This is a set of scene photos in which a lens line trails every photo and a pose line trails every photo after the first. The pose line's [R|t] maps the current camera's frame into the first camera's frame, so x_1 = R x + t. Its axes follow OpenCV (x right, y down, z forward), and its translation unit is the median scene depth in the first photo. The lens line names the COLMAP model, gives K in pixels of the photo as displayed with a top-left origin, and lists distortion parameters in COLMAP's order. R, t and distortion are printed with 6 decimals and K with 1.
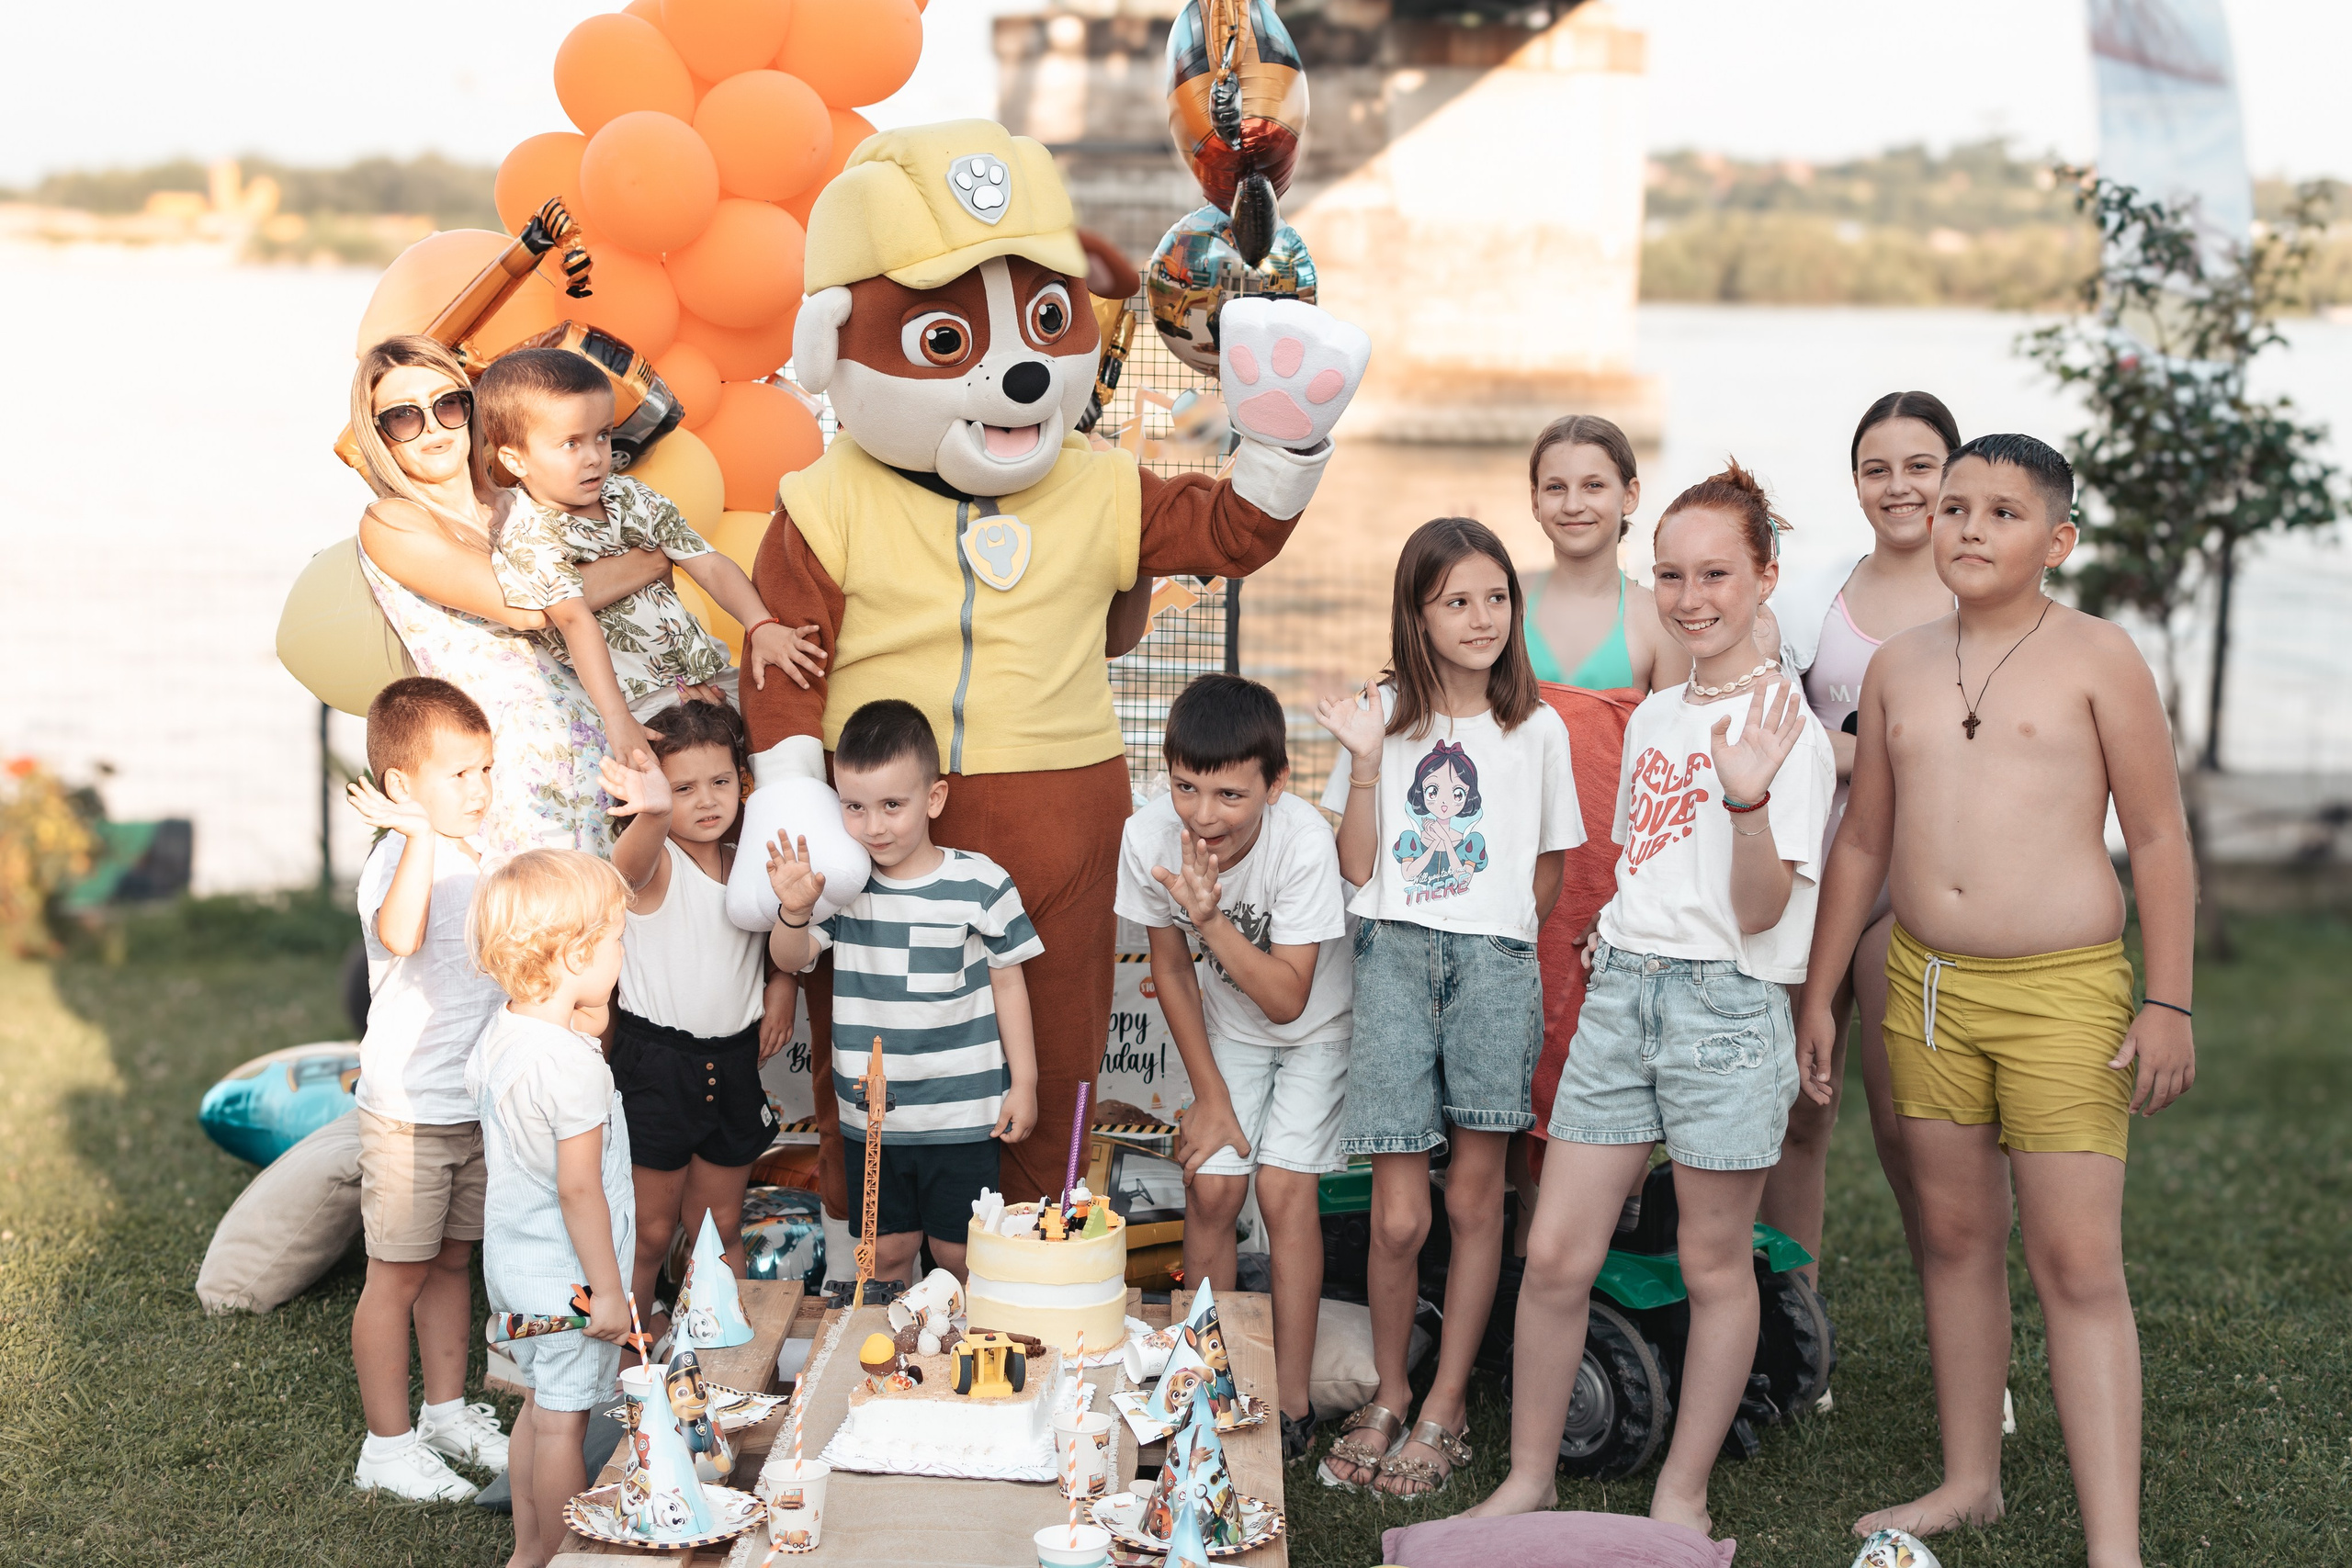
lens RADIAL K [[3567.0, 0, 1176.0], [0, 3567.0, 784.0], [0, 0, 1]] dist [0.026094, 0.001973]
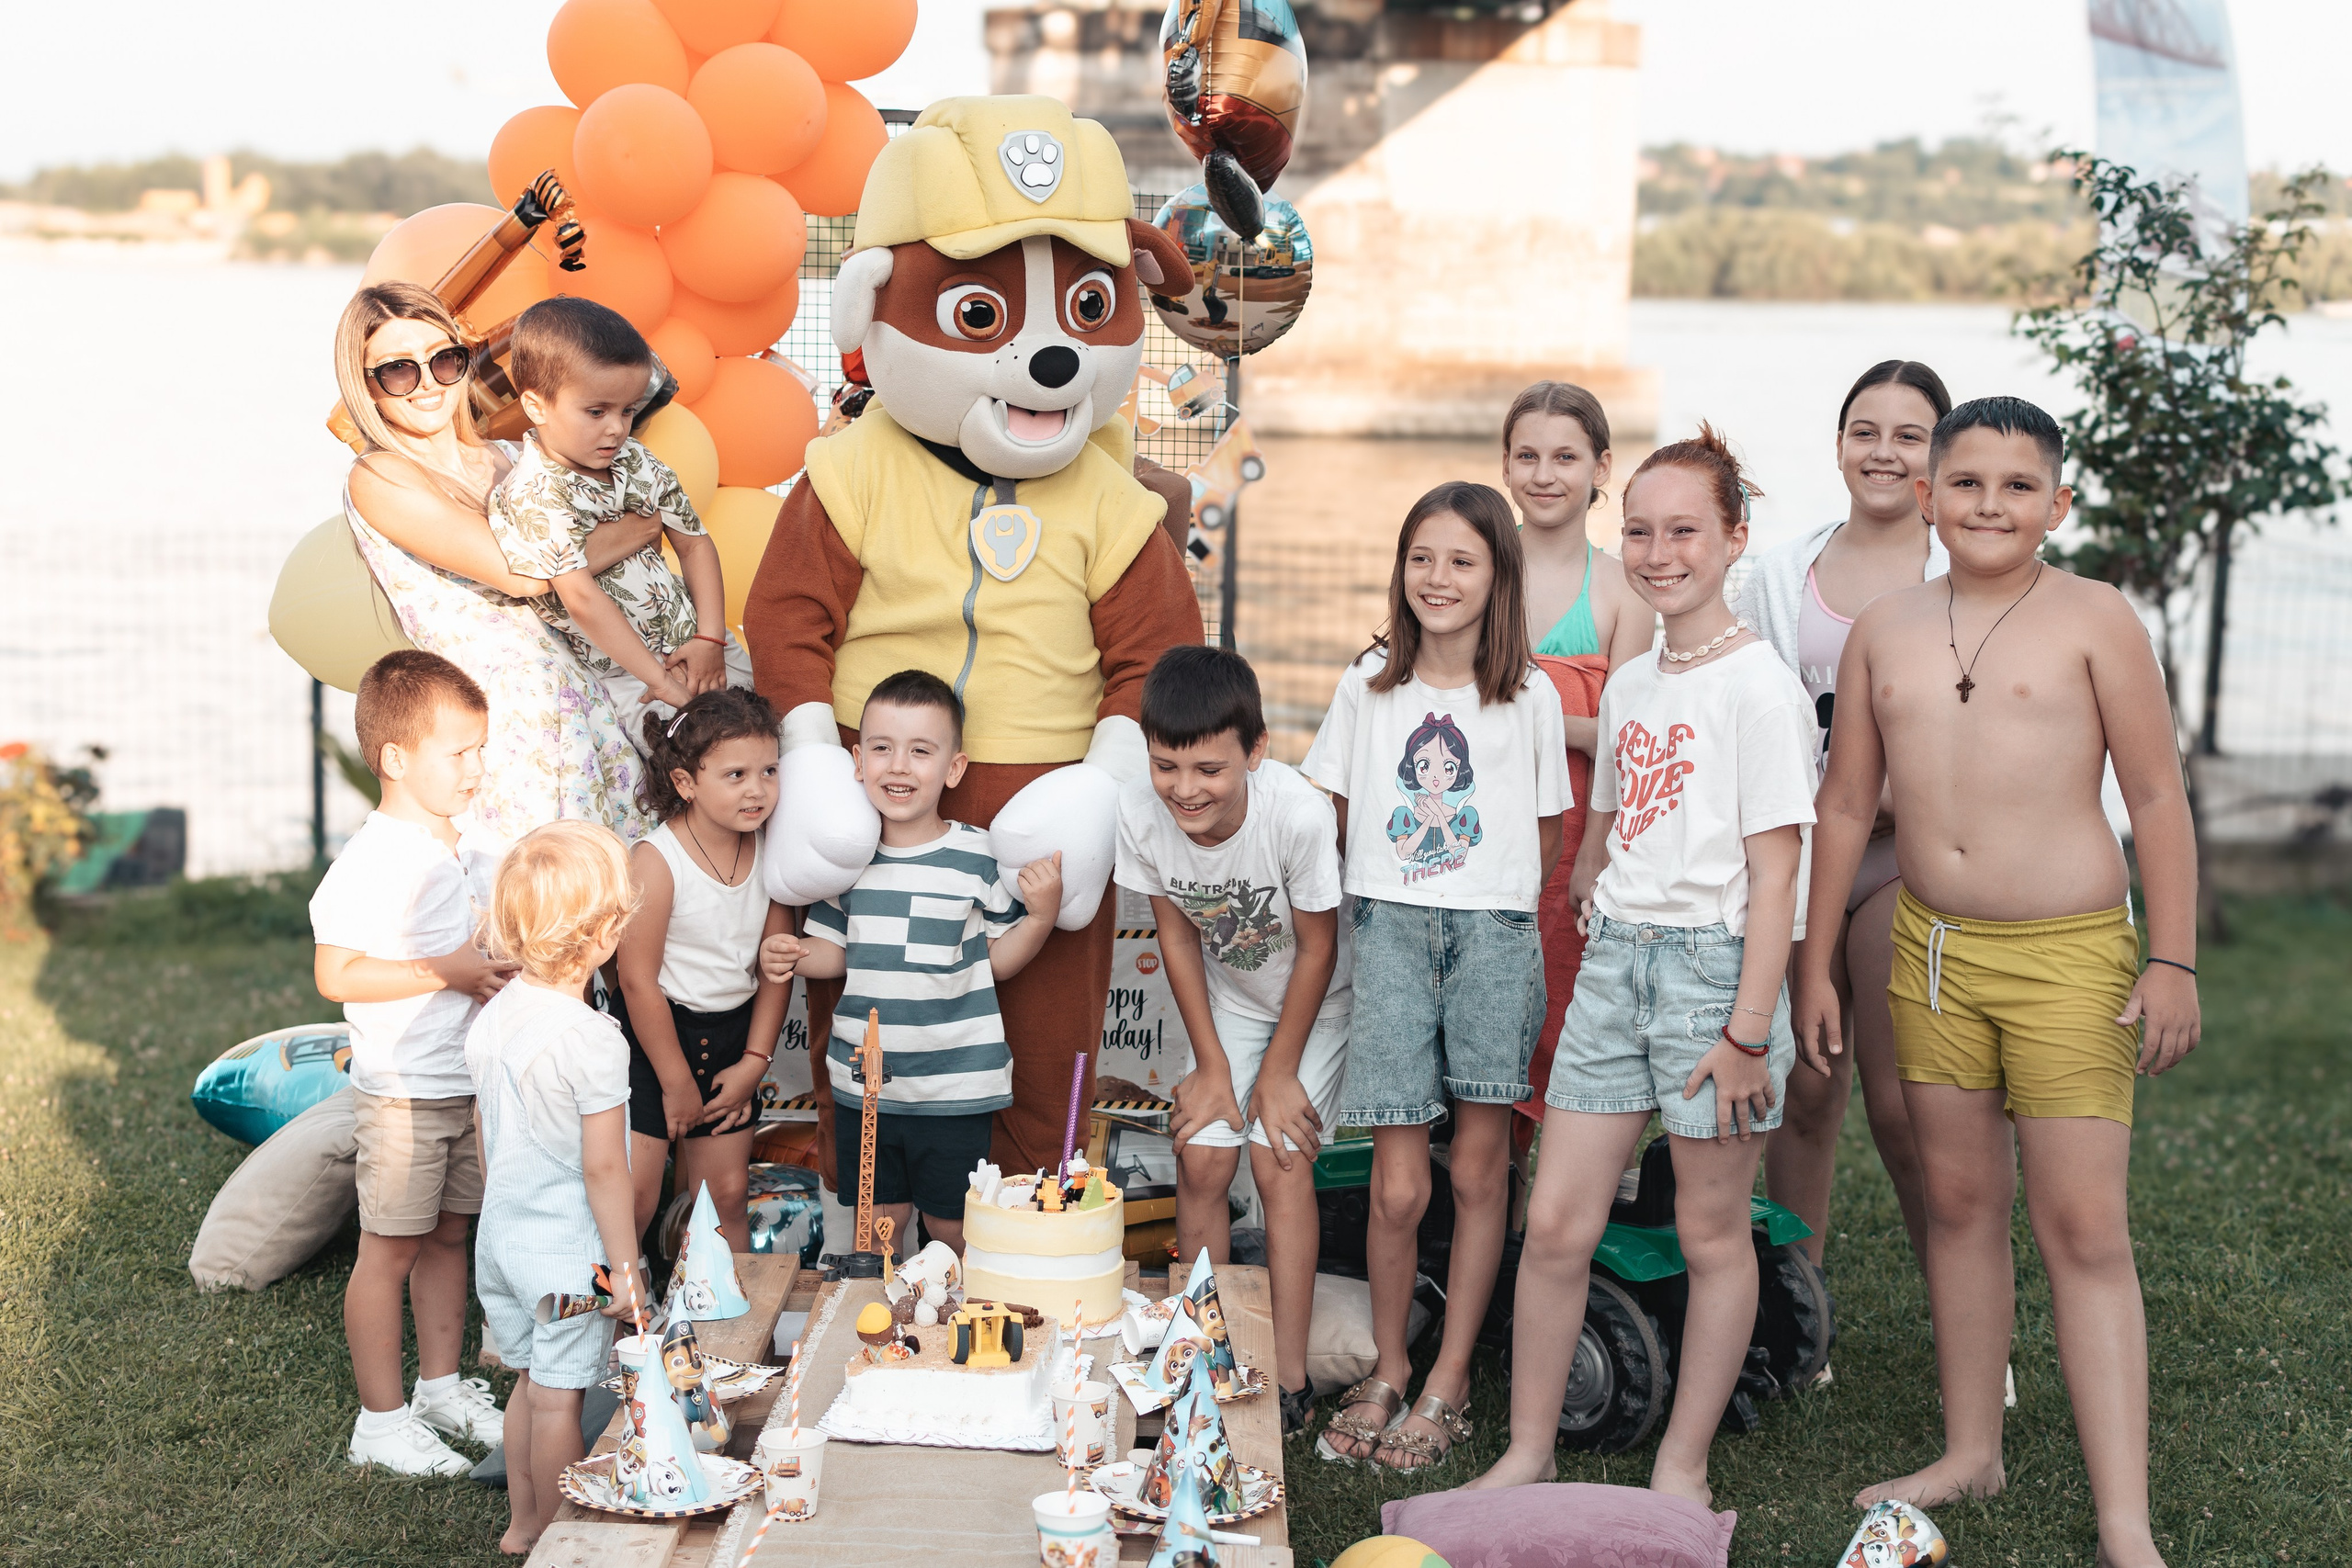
lens RADIAL K [[3567.0, 0, 1176.0], [0, 3567.0, 784.0], [0, 0, 1]] dist [0.026094, 0.001973]
pose [[0.999998, -0.001036, 0.001811, -0.001015], [0.001034, 0.999999, 0.001221, 0.006758], [-0.001812, -0.001219, 0.999998, 0.004586]]
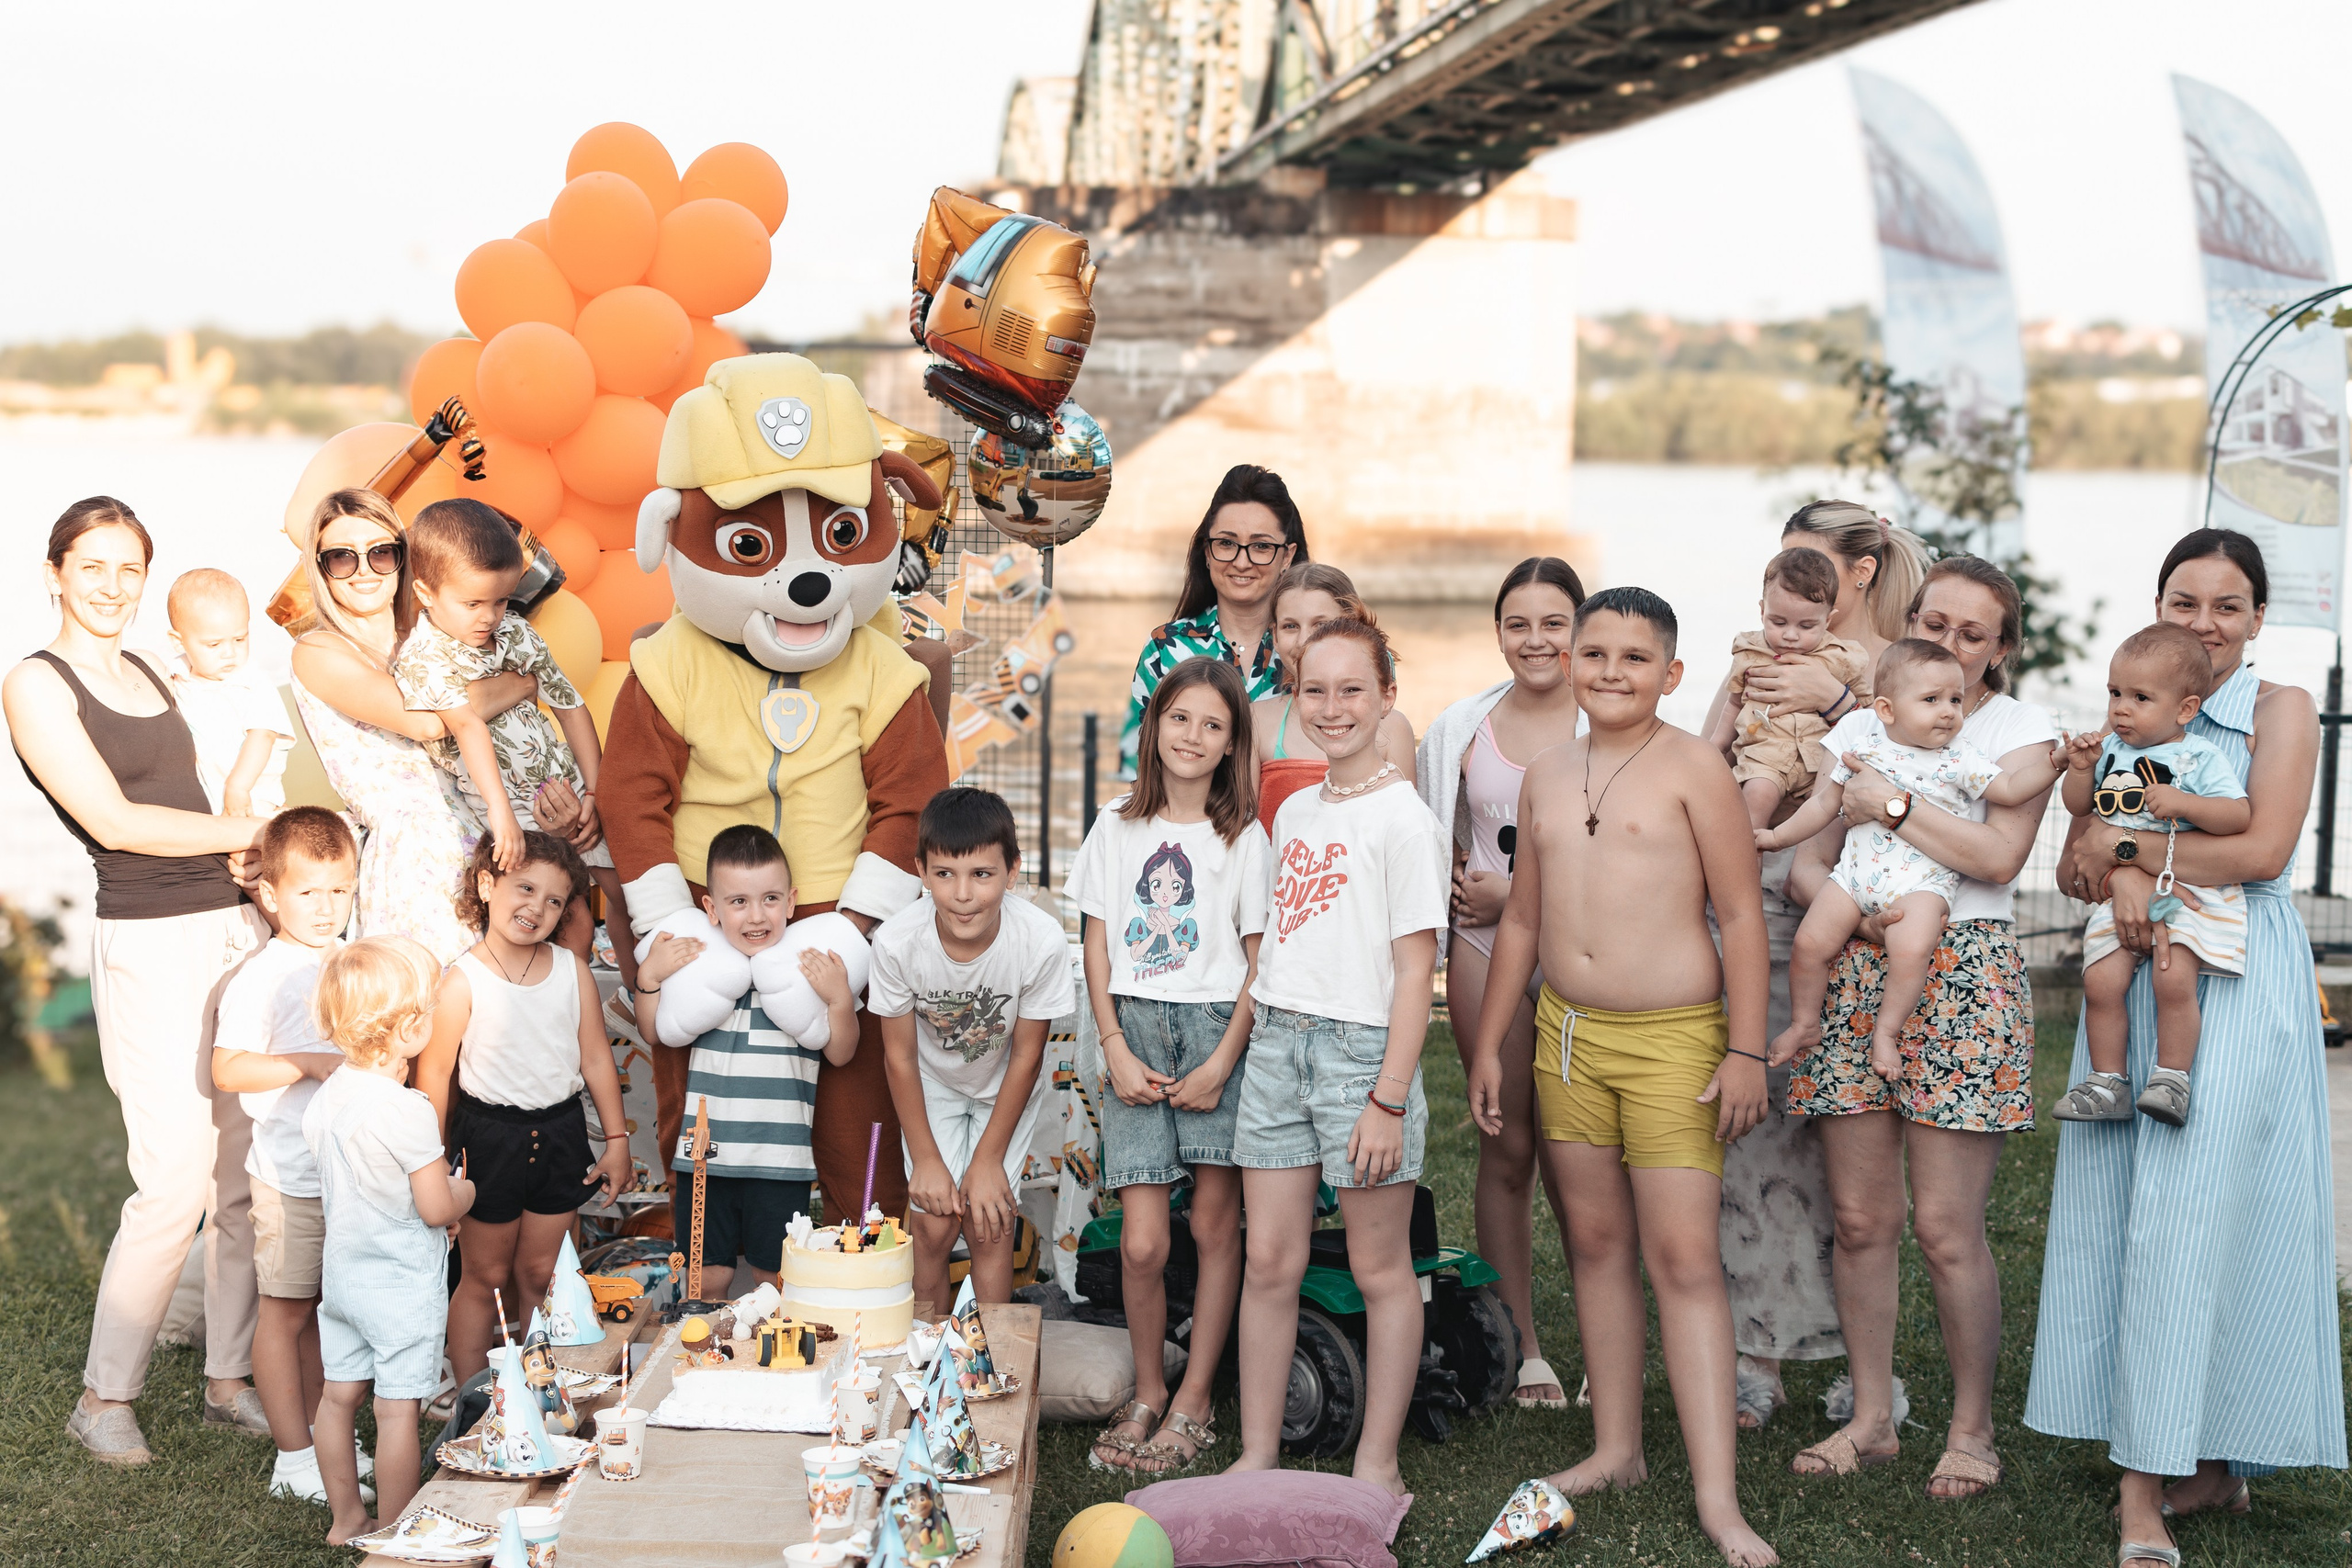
lens RADIAL K [[3567.0, 0, 1176.0], [0, 3567.0, 784.0], [0, 0, 1]] dist [0.026094, 0.001973]
pose [[0.999893, -0.008187, 0.012135, 0.056916], [0.008723, 0.998957, -0.044810, 0.021462], [-0.011755, 0.044911, 0.998922, -0.202022]]
